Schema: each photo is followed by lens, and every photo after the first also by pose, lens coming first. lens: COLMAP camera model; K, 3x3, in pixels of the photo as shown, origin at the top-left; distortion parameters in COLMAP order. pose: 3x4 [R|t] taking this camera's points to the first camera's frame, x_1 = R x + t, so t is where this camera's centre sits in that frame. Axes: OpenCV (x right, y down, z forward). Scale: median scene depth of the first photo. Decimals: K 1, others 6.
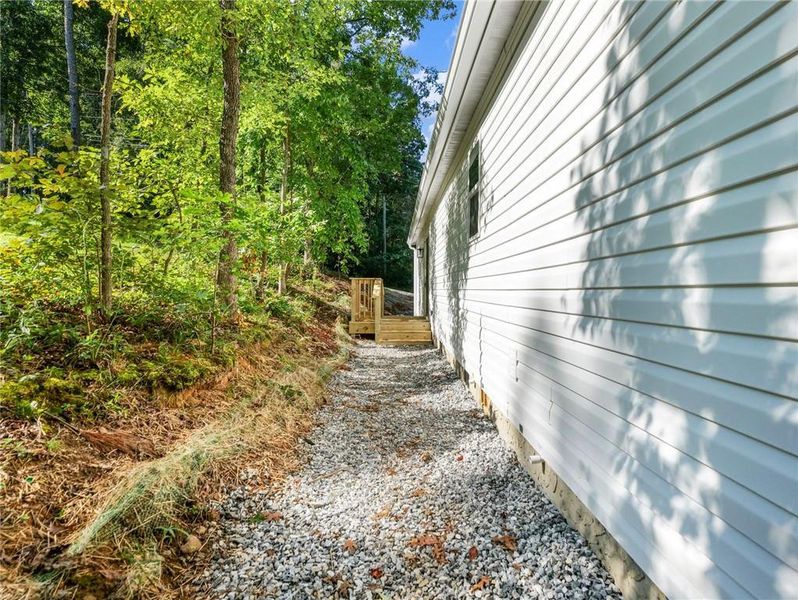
lens RADIAL K [[373.1, 0, 398.8], [0, 373.1, 300.7], [0, 0, 1]] dist [-0.001737, -0.000339]
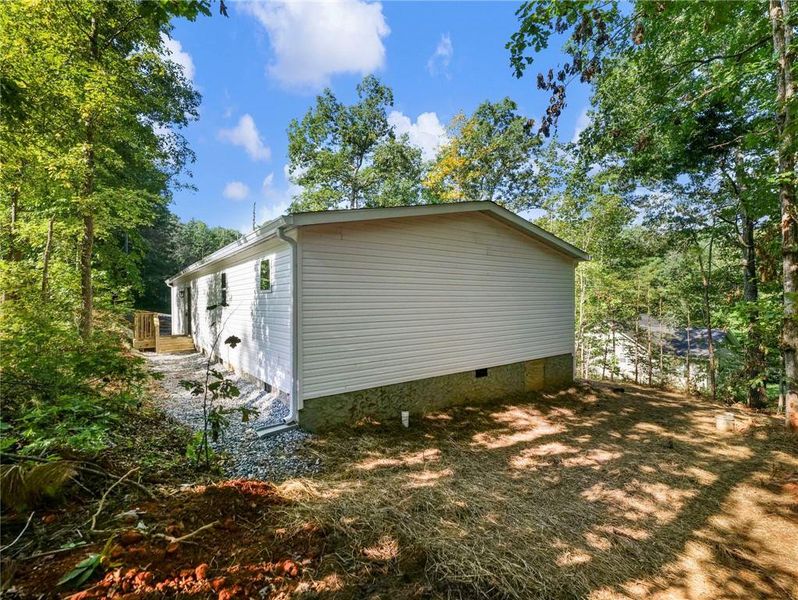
lens RADIAL K [[373.1, 0, 398.8], [0, 373.1, 300.7], [0, 0, 1]] dist [-0.001737, -0.000339]
pose [[0.780221, -0.014001, 0.625348, -0.267587], [0.020341, 0.999789, -0.002994, -0.097390], [-0.625173, 0.015057, 0.780341, -1.012971]]
